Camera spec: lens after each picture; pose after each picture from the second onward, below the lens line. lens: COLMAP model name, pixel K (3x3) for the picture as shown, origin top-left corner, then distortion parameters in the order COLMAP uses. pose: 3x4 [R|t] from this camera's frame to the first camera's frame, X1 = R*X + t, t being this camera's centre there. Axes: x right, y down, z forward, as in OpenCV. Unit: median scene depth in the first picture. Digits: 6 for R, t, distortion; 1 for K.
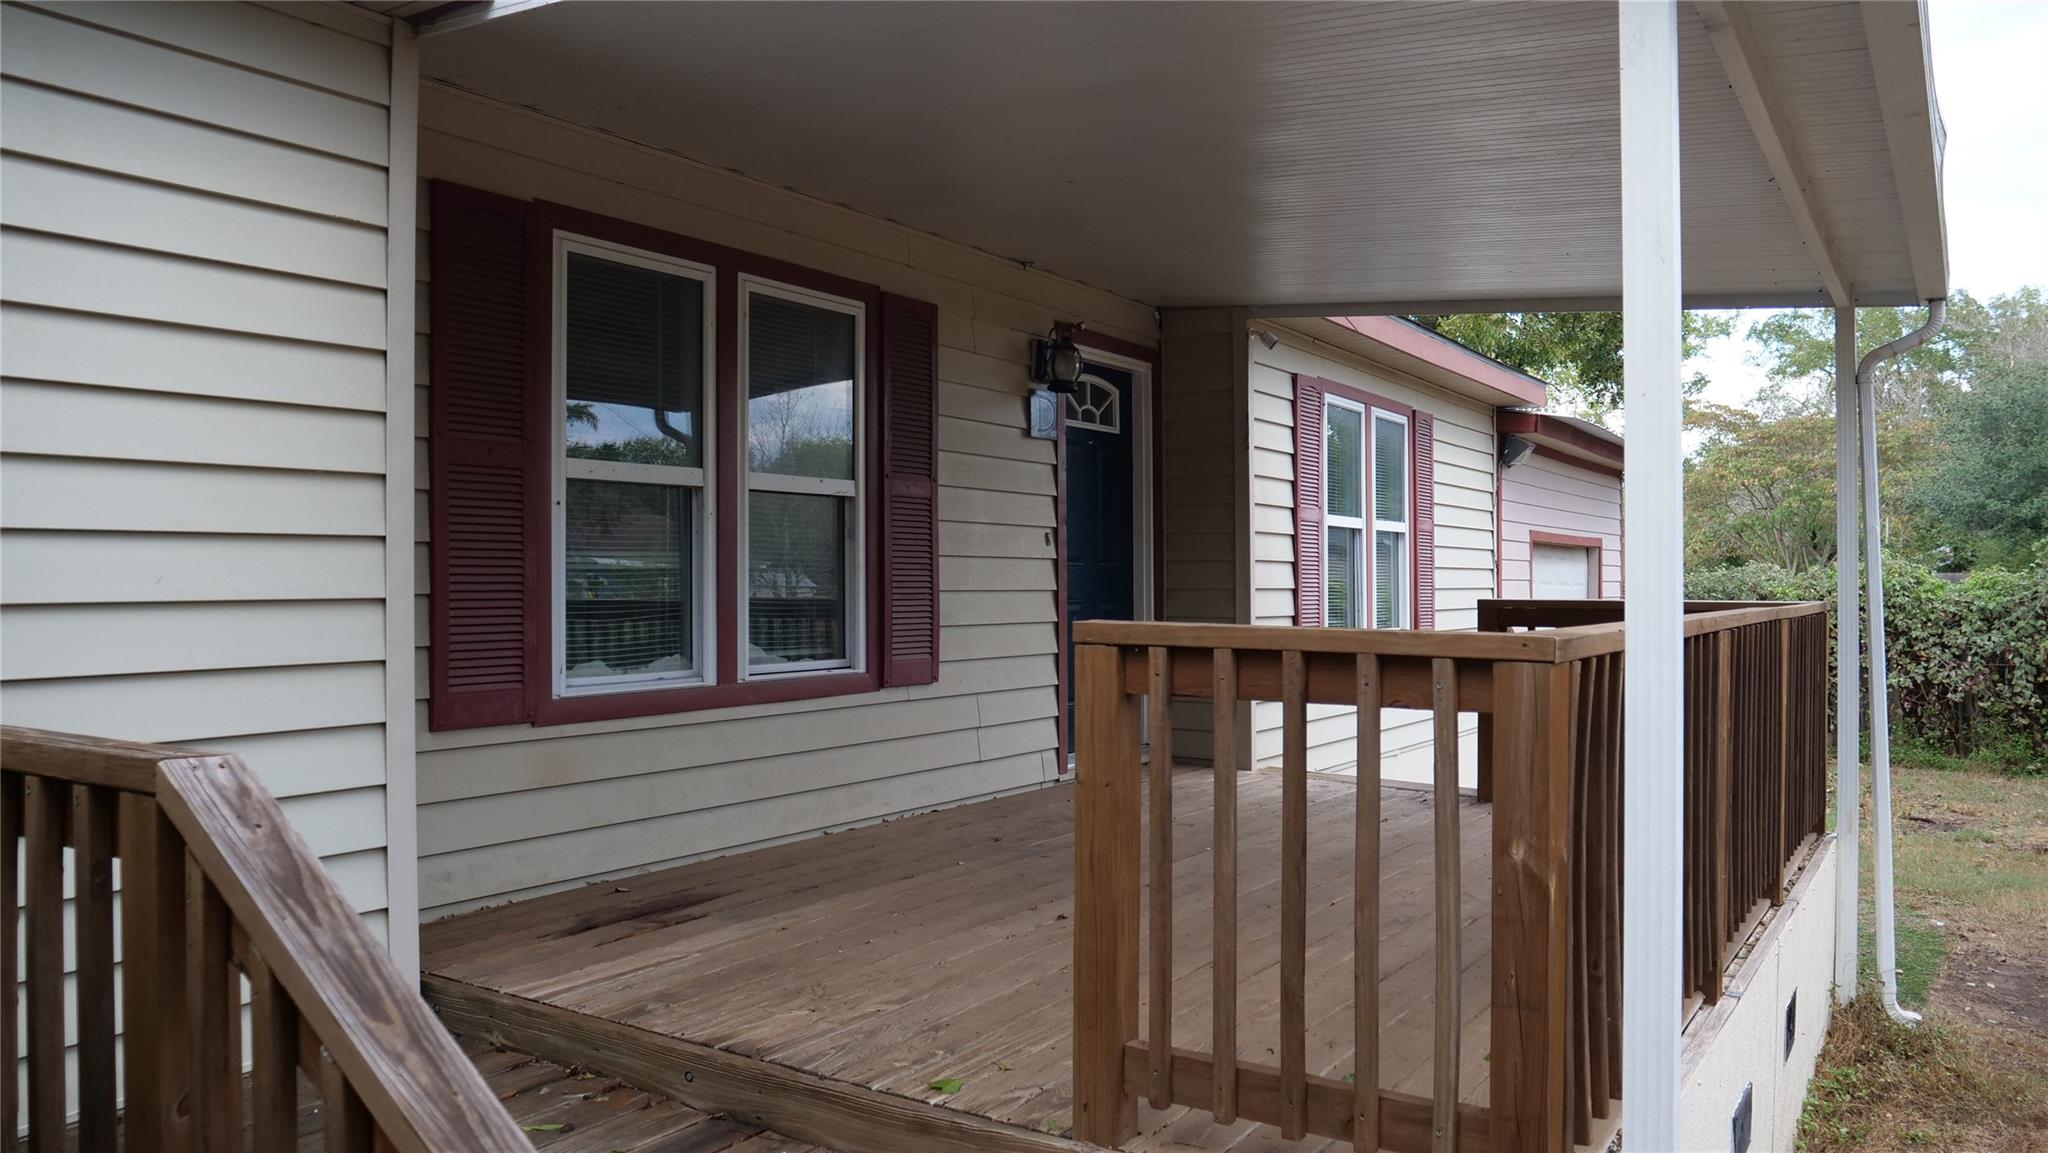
lens RADIAL K [[1472.9, 0, 1022.1], [0, 1472.9, 569.6], [0, 0, 1]] dist [-0.045797, 0.000916]
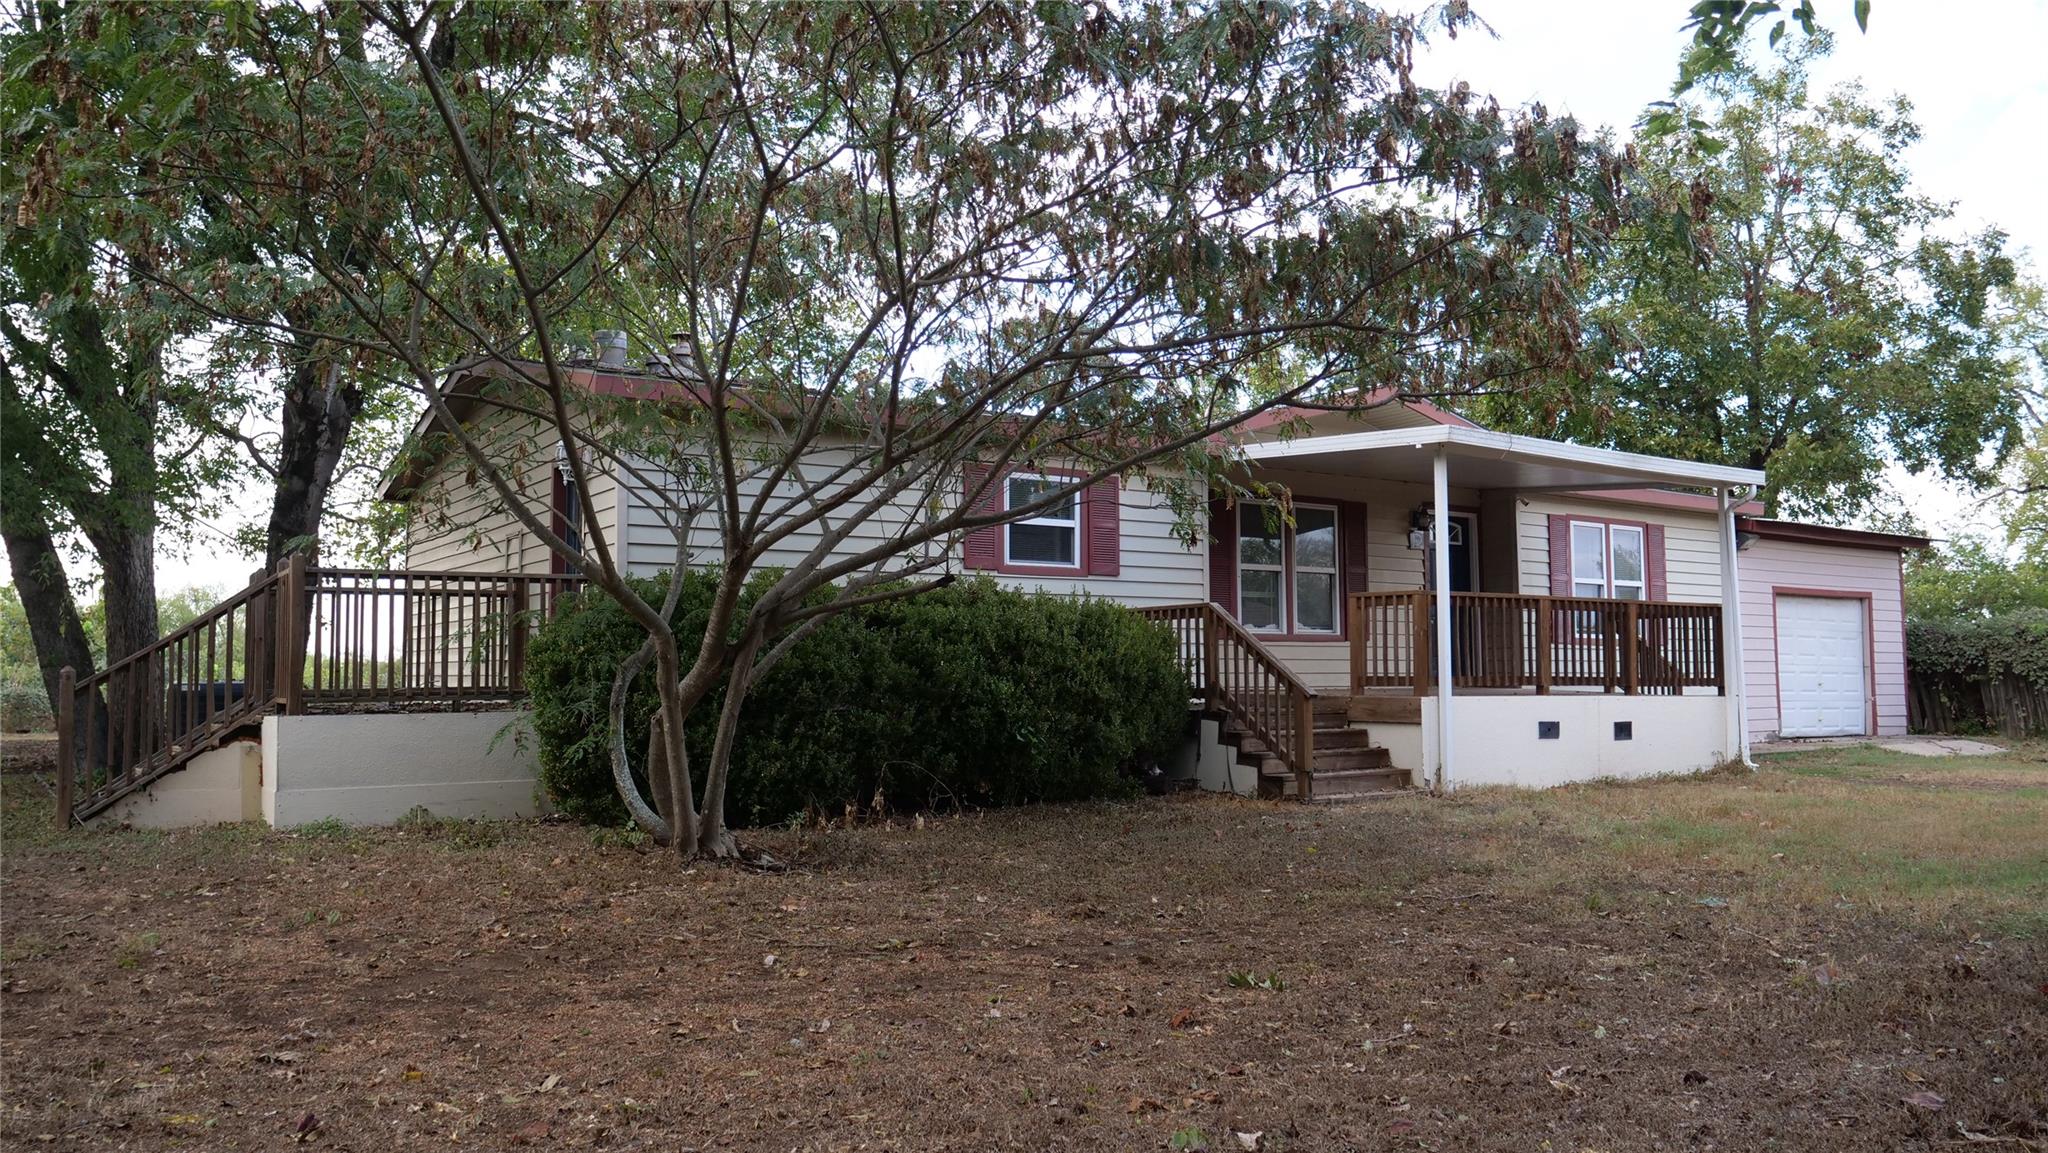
lens RADIAL K [[1472.9, 0, 1022.1], [0, 1472.9, 569.6], [0, 0, 1]] dist [-0.045797, 0.000916]
pose [[0.918840, -0.029594, -0.393519, 0.341195], [0.004124, 0.997850, -0.065413, 0.096204], [0.394609, 0.058481, 0.916986, -1.405107]]
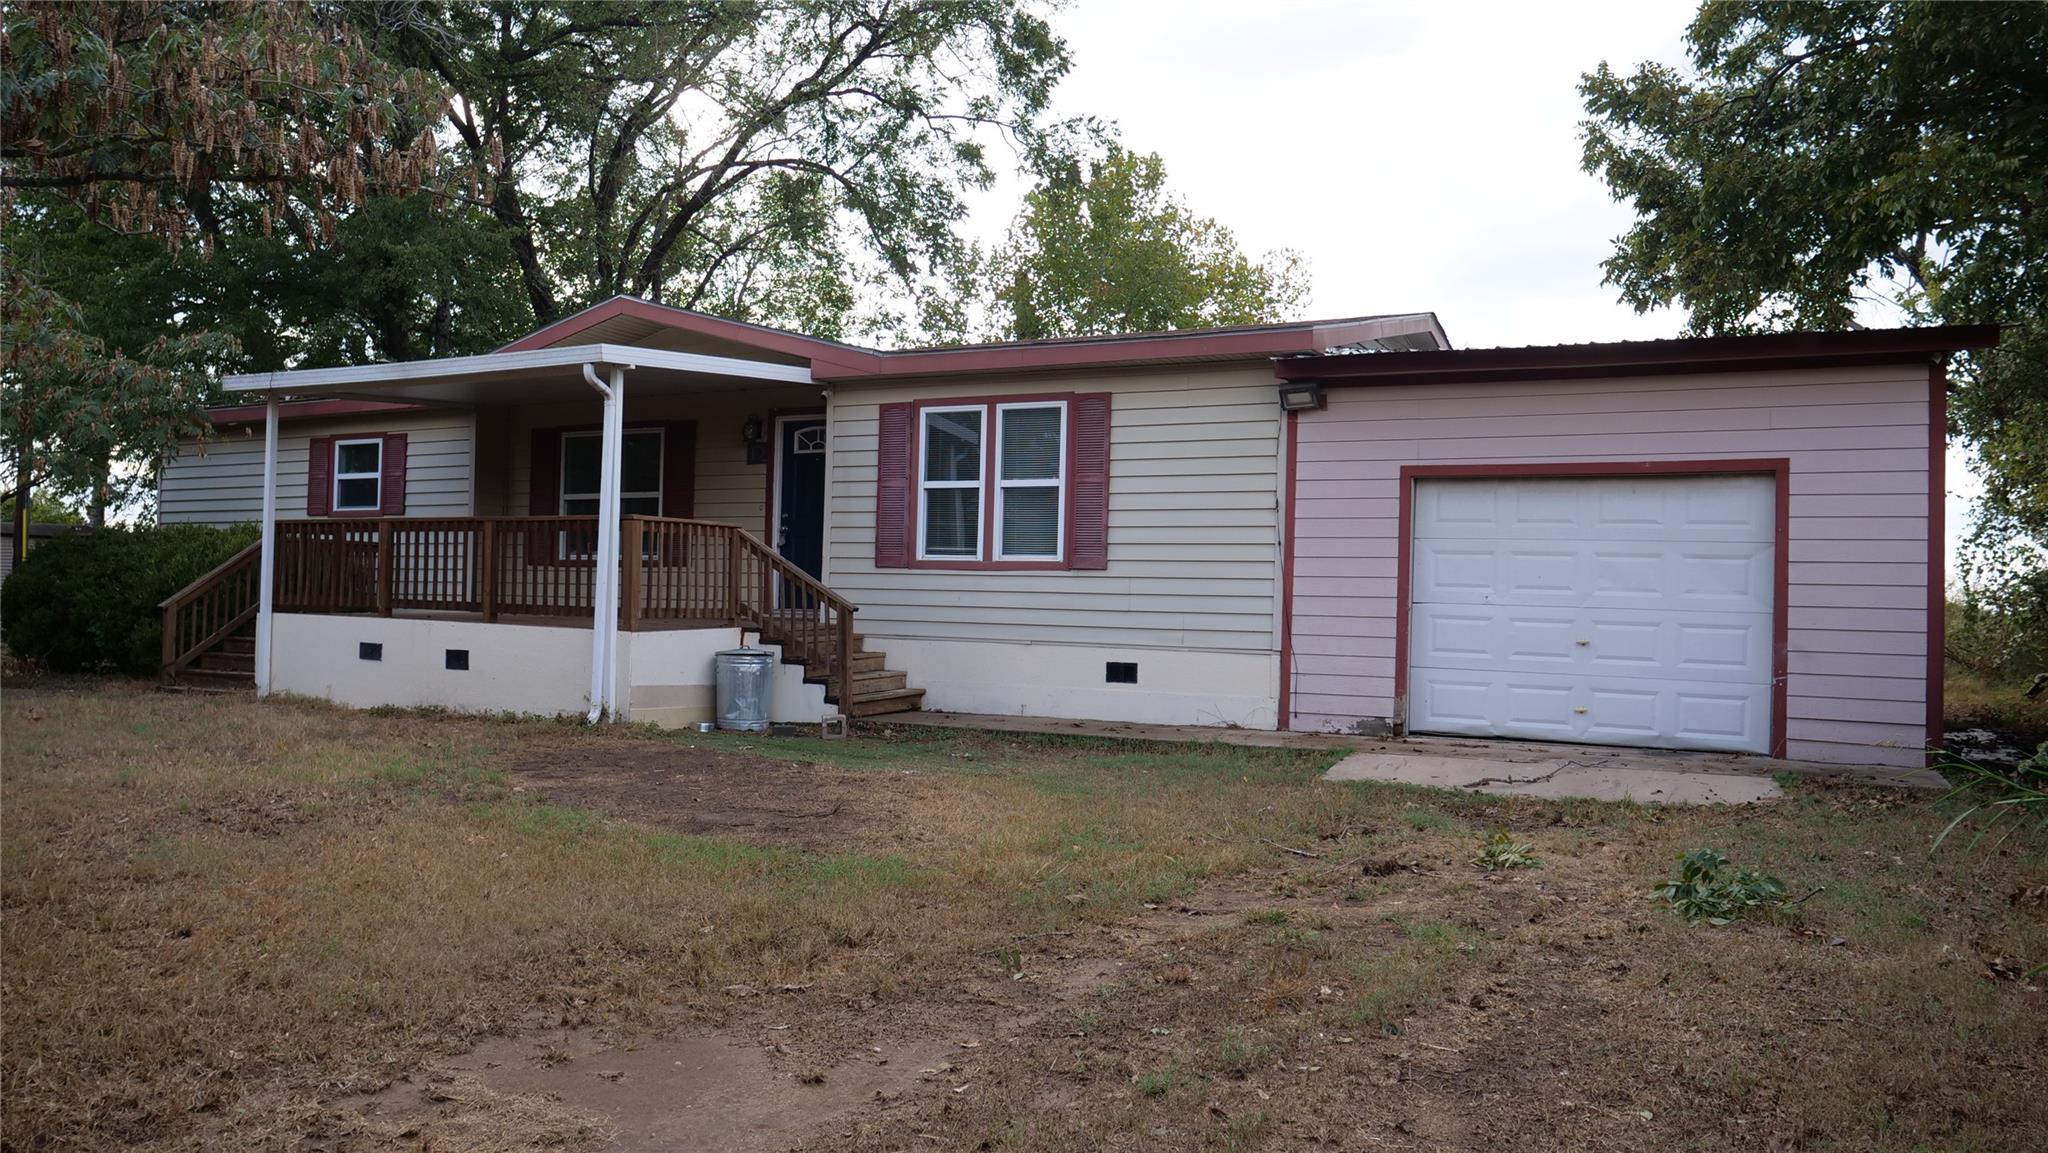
lens RADIAL K [[1472.9, 0, 1022.1], [0, 1472.9, 569.6], [0, 0, 1]] dist [-0.045797, 0.000916]
pose [[0.108477, -0.026484, -0.993746, 2.037725], [-0.015762, 0.999474, -0.028357, 0.115589], [0.993974, 0.018739, 0.108003, 1.038868]]
